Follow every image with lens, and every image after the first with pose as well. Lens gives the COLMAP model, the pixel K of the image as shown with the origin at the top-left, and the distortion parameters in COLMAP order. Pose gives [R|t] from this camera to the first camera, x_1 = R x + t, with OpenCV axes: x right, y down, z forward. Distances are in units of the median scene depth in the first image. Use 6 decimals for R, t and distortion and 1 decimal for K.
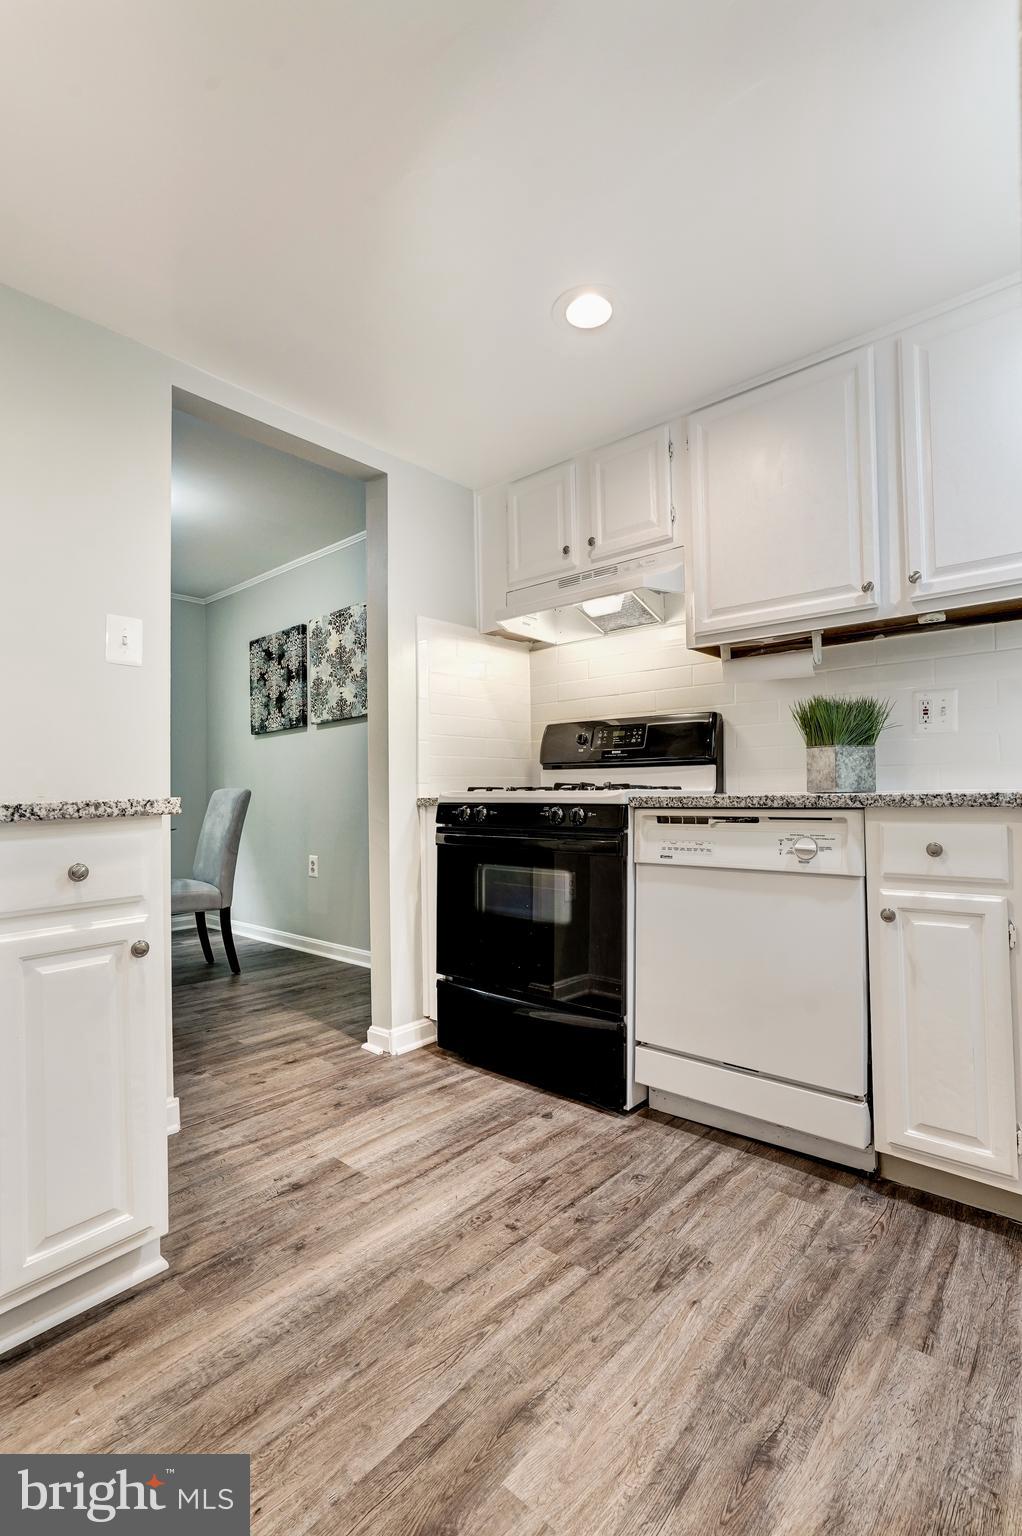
lens RADIAL K [[706.8, 0, 516.0], [0, 706.8, 777.5], [0, 0, 1]] dist [-0.041869, 0.019140]
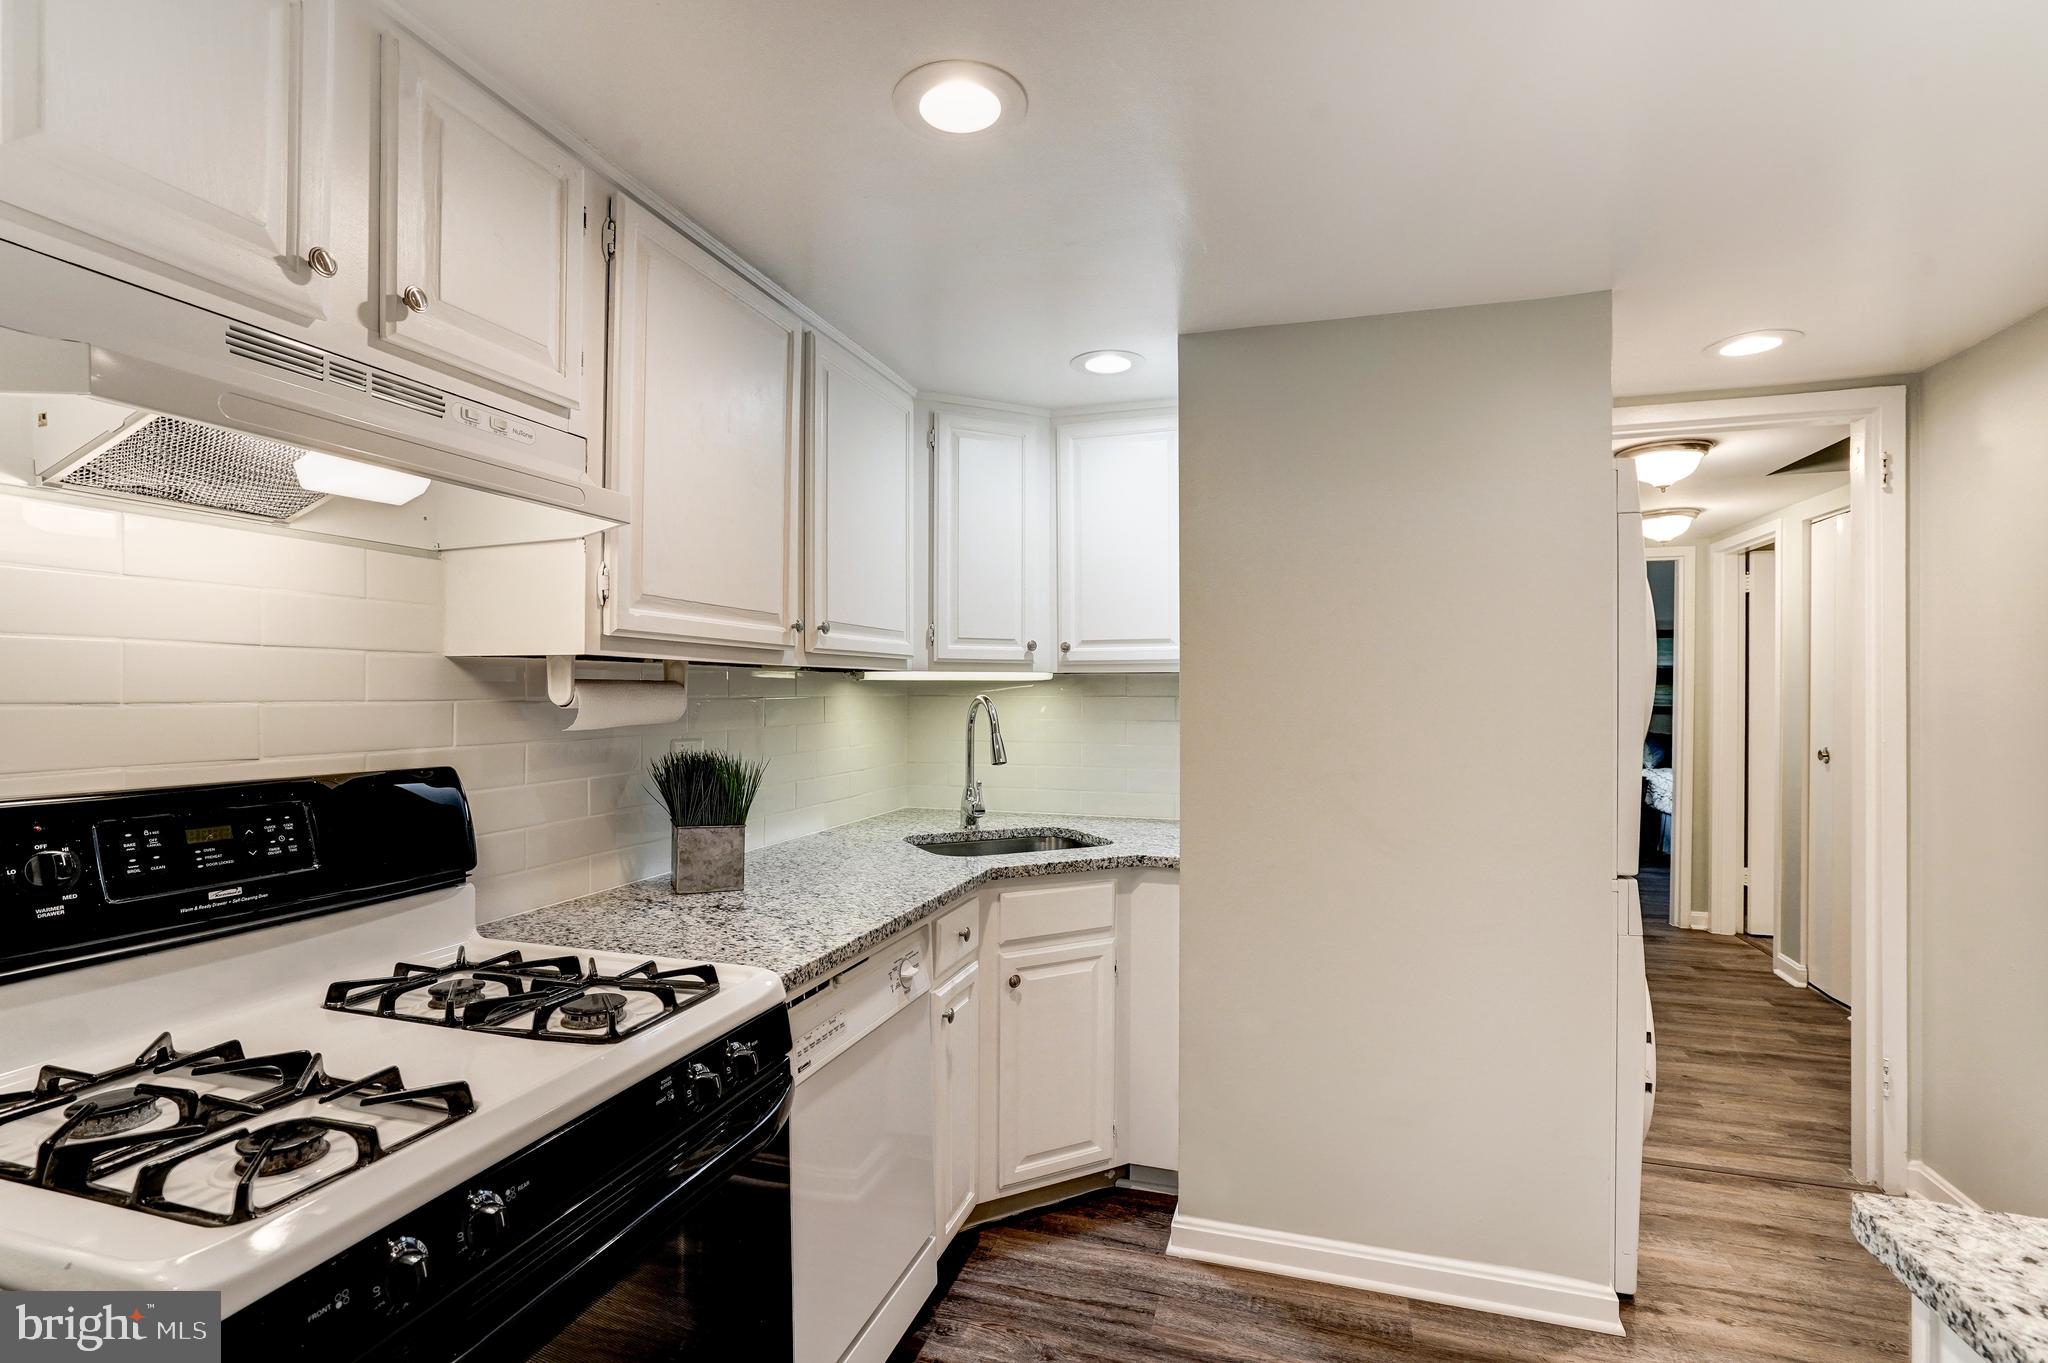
lens RADIAL K [[942.4, 0, 1003.8], [0, 942.4, 680.1], [0, 0, 1]] dist [-0.041869, 0.019140]
pose [[-0.391662, 0.018833, 0.919916, -0.565297], [-0.019196, 0.999406, -0.028633, -0.185631], [-0.919909, -0.028873, -0.391068, 1.203912]]
